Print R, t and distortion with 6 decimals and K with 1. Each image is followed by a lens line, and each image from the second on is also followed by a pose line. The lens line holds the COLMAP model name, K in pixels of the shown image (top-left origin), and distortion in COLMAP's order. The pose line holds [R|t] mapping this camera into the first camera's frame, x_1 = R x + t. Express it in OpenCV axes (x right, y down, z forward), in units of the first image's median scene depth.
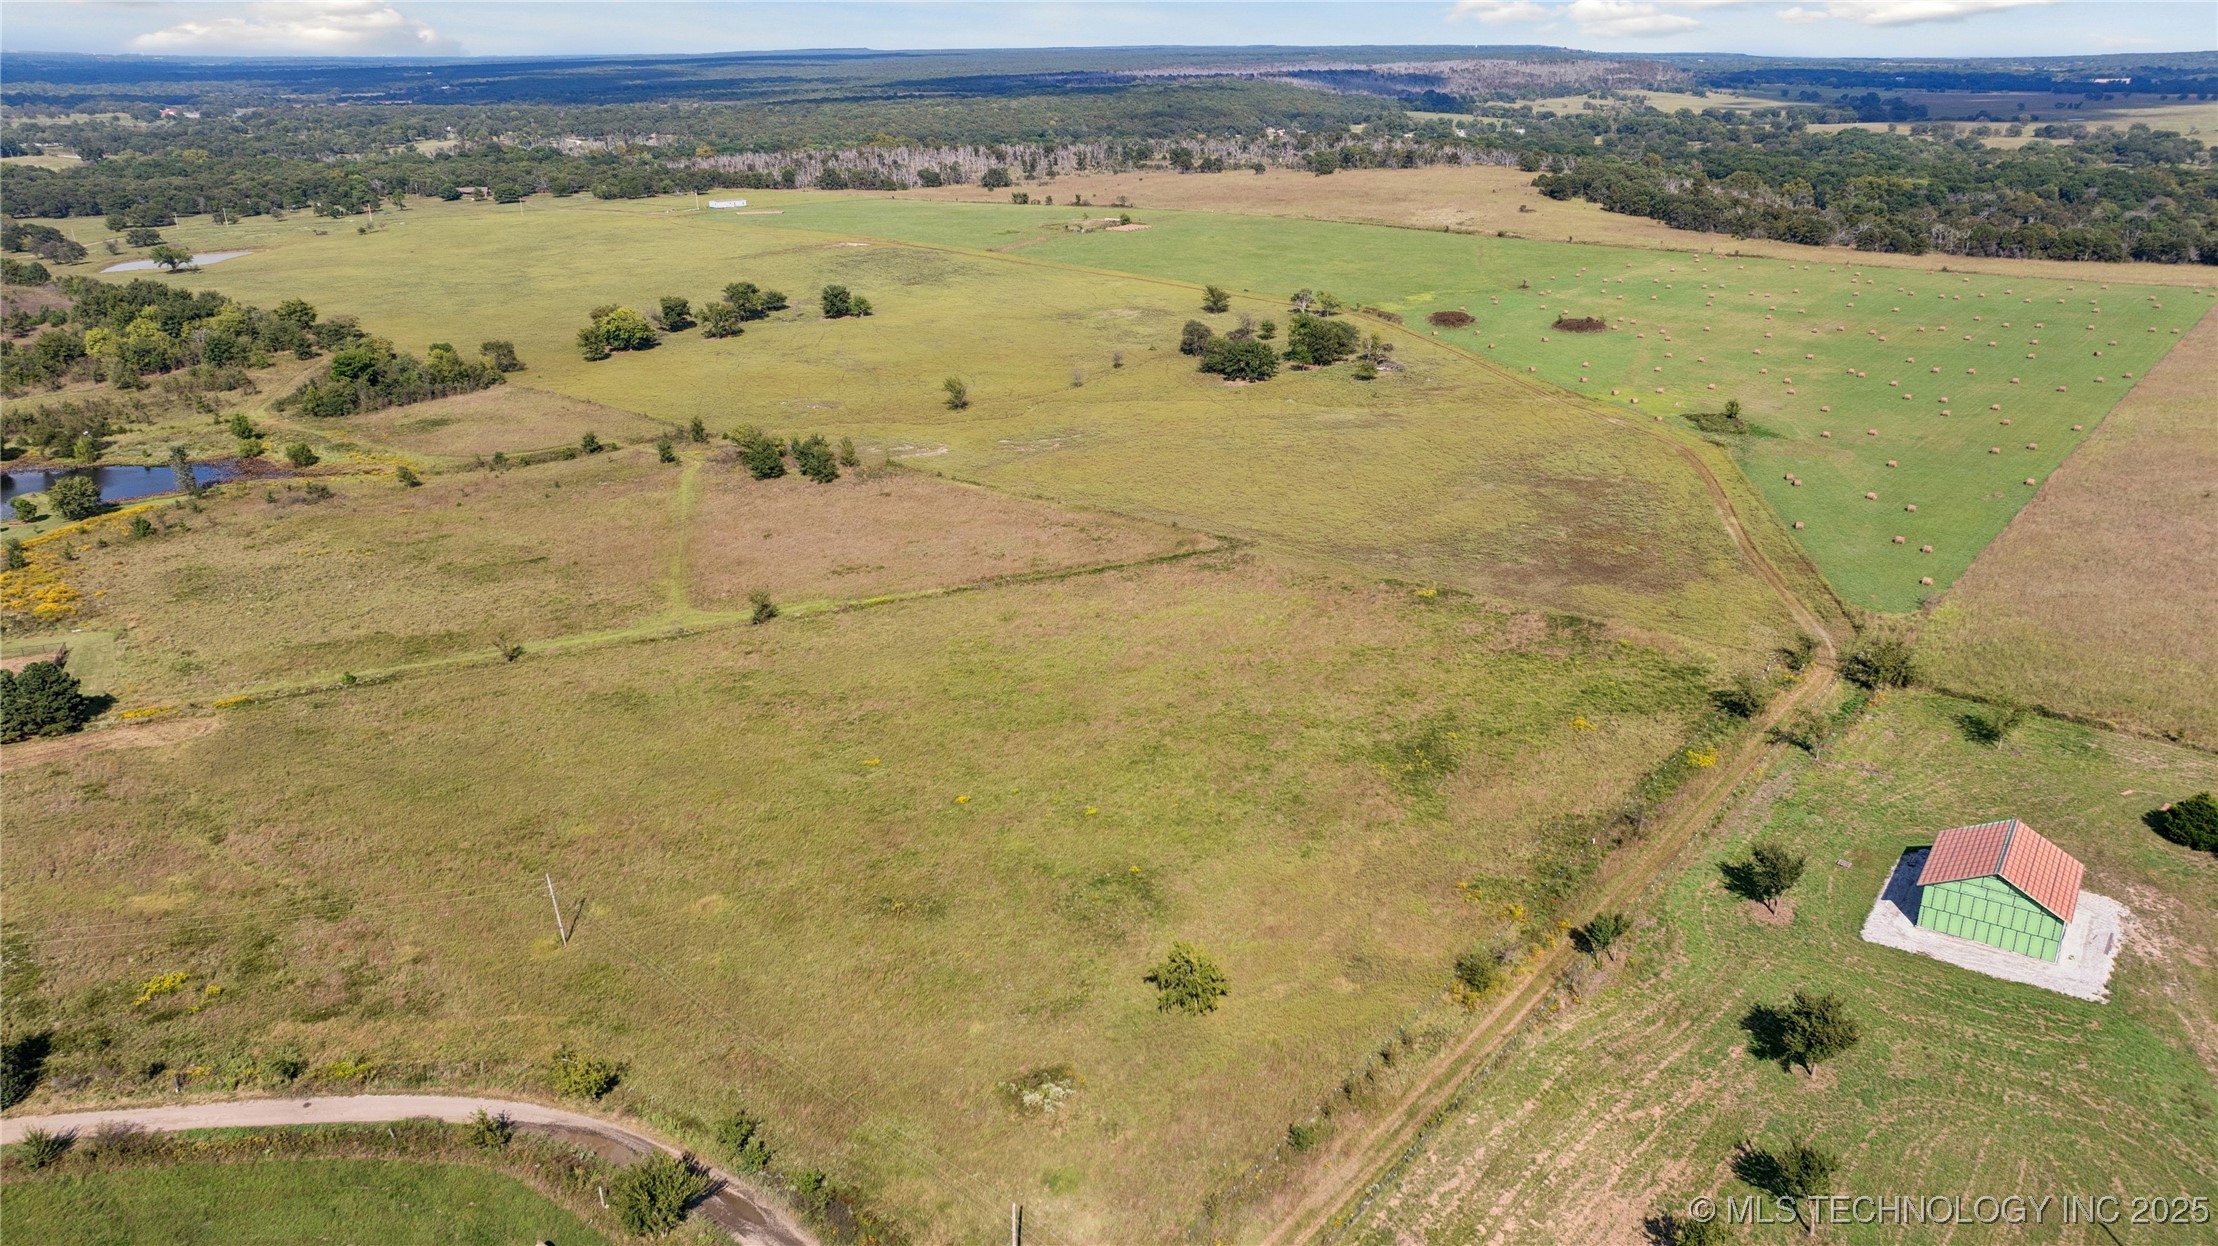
lens RADIAL K [[1592.4, 0, 1109.0], [0, 1592.4, 623.0], [0, 0, 1]] dist [-0.009282, -0.031835]
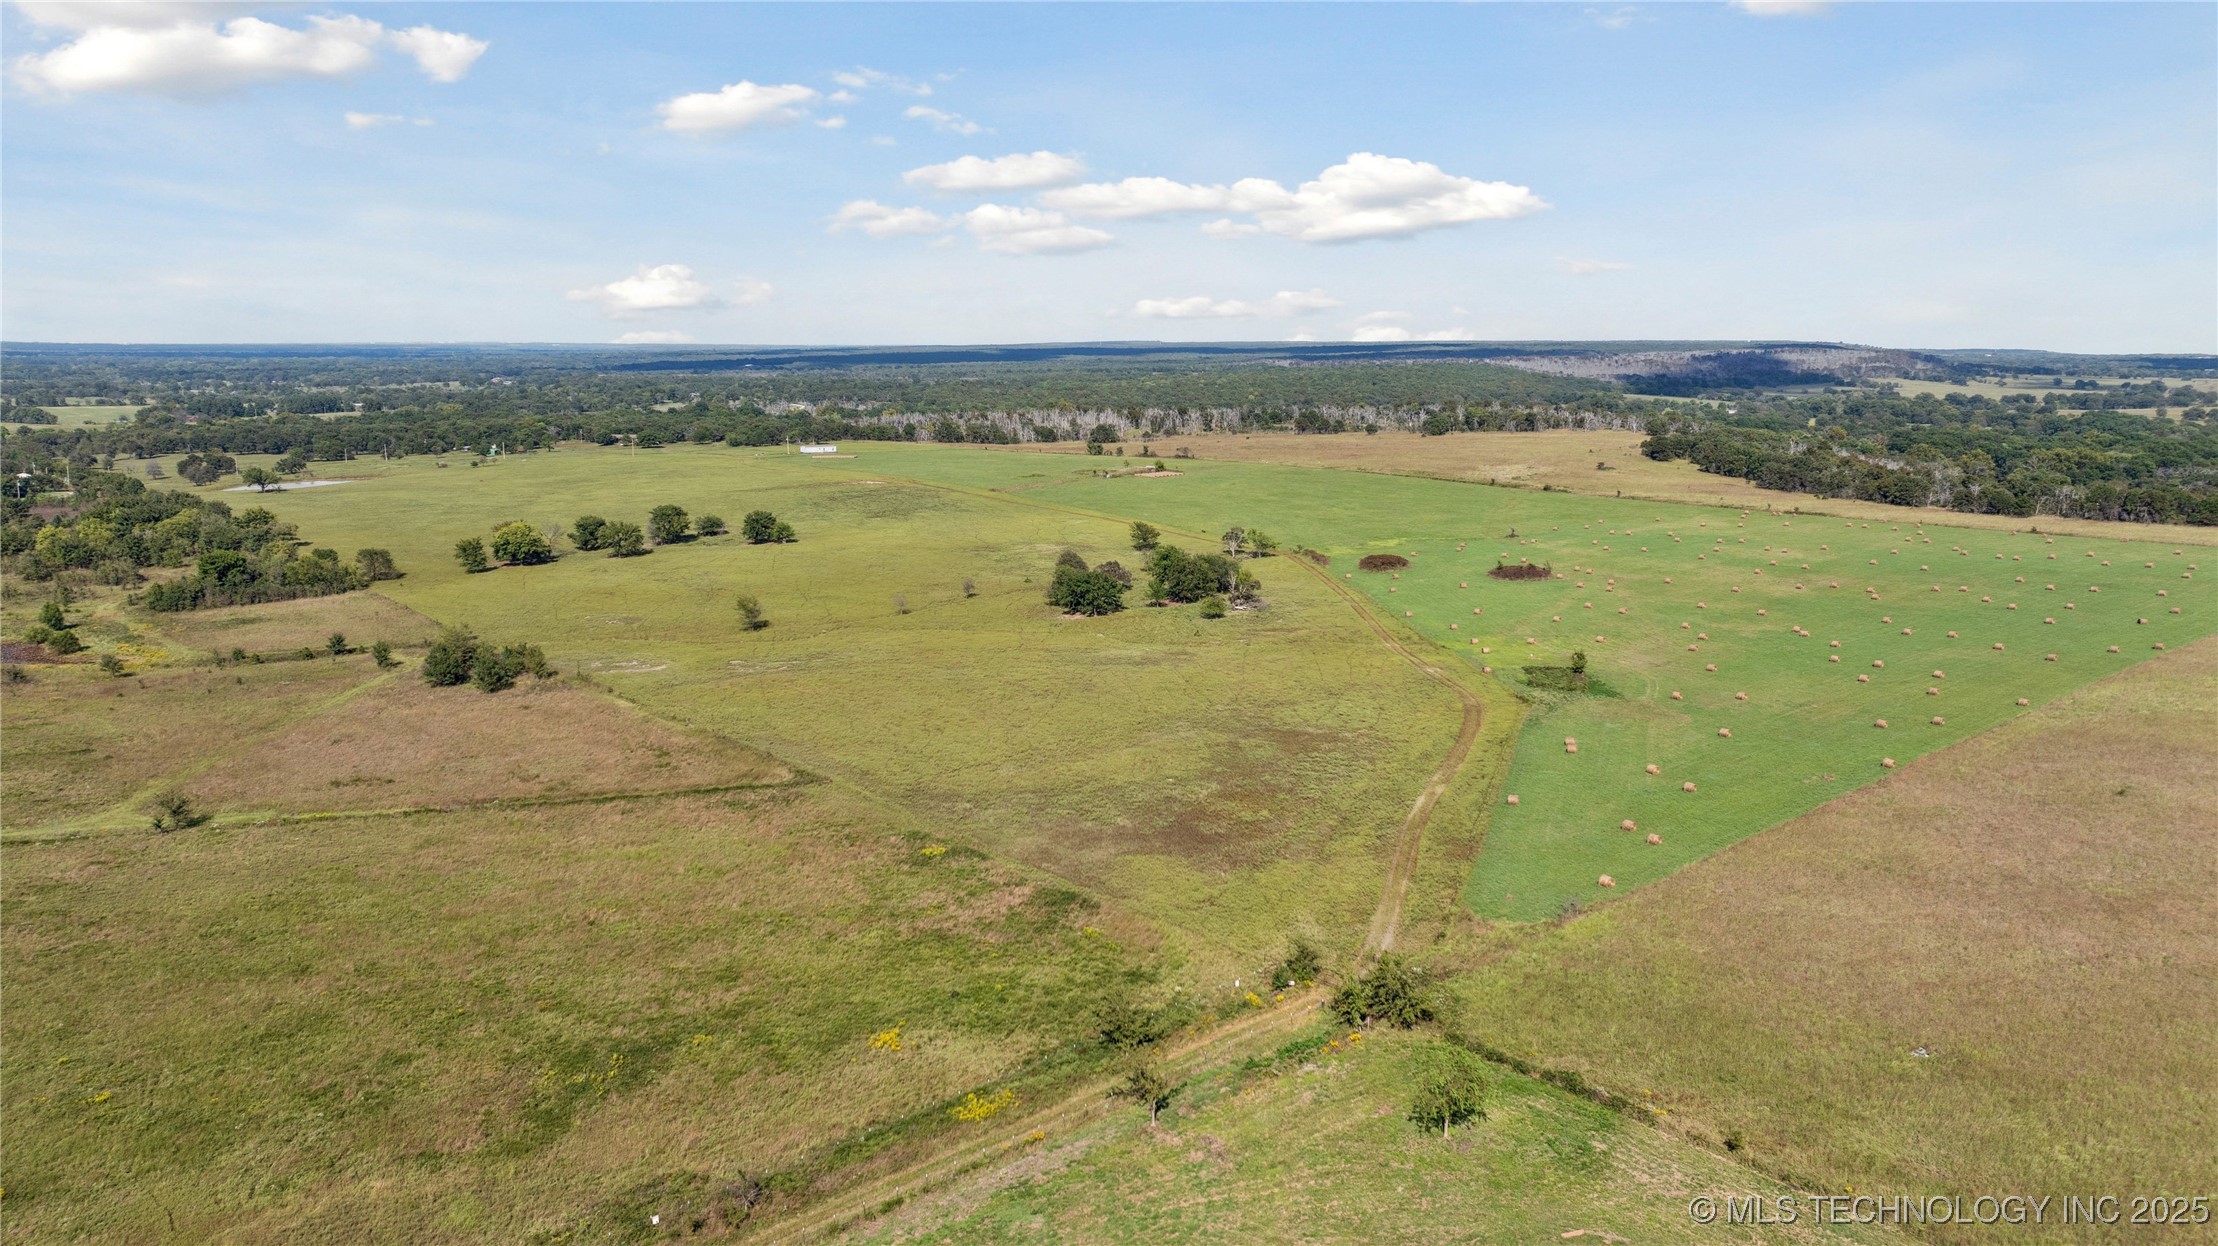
lens RADIAL K [[1563.2, 0, 1109.0], [0, 1563.2, 623.0], [0, 0, 1]] dist [-0.021618, 0.008985]
pose [[0.981876, 0.040512, -0.185142, 0.262714], [-0.071564, 0.983818, -0.164255, -0.005851], [0.175492, 0.174528, 0.968887, 0.161405]]
